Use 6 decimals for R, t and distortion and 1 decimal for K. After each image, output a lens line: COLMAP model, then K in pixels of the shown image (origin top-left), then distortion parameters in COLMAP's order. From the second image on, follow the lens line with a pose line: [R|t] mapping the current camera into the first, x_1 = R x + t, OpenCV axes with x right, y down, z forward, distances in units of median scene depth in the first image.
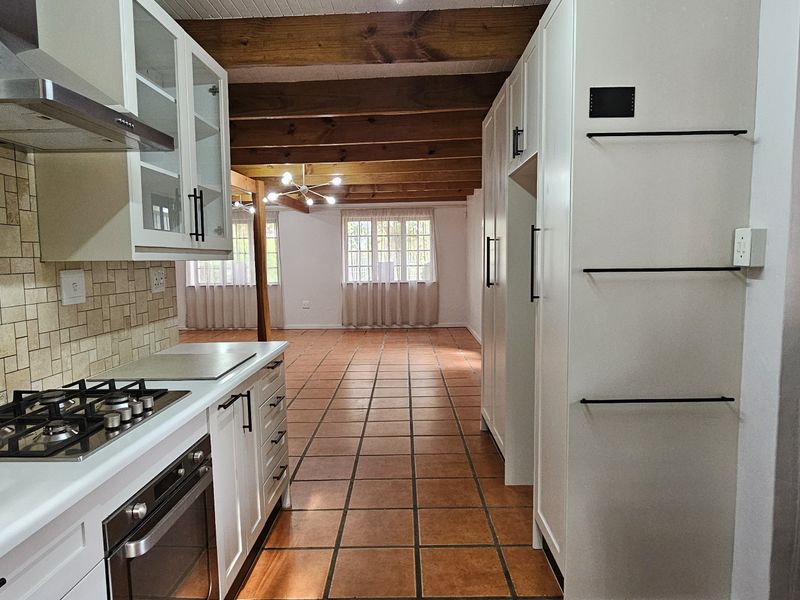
lens RADIAL K [[520.8, 0, 398.4], [0, 520.8, 303.2], [0, 0, 1]] dist [0.002241, -0.004105]
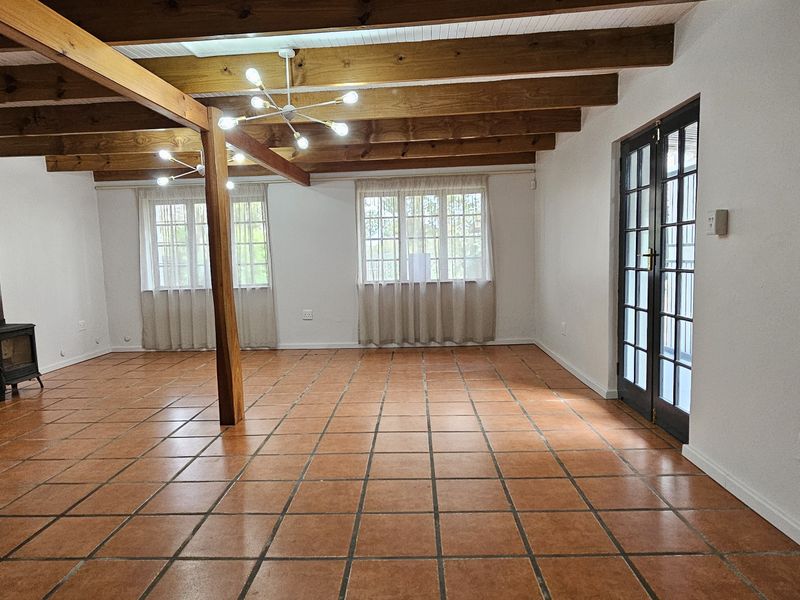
lens RADIAL K [[520.8, 0, 397.4], [0, 520.8, 298.0], [0, 0, 1]] dist [0.002241, -0.004105]
pose [[0.999603, -0.012404, -0.025291, -0.036816], [0.012265, 0.999909, -0.005665, -0.014767], [0.025359, 0.005353, 0.999664, 0.293315]]
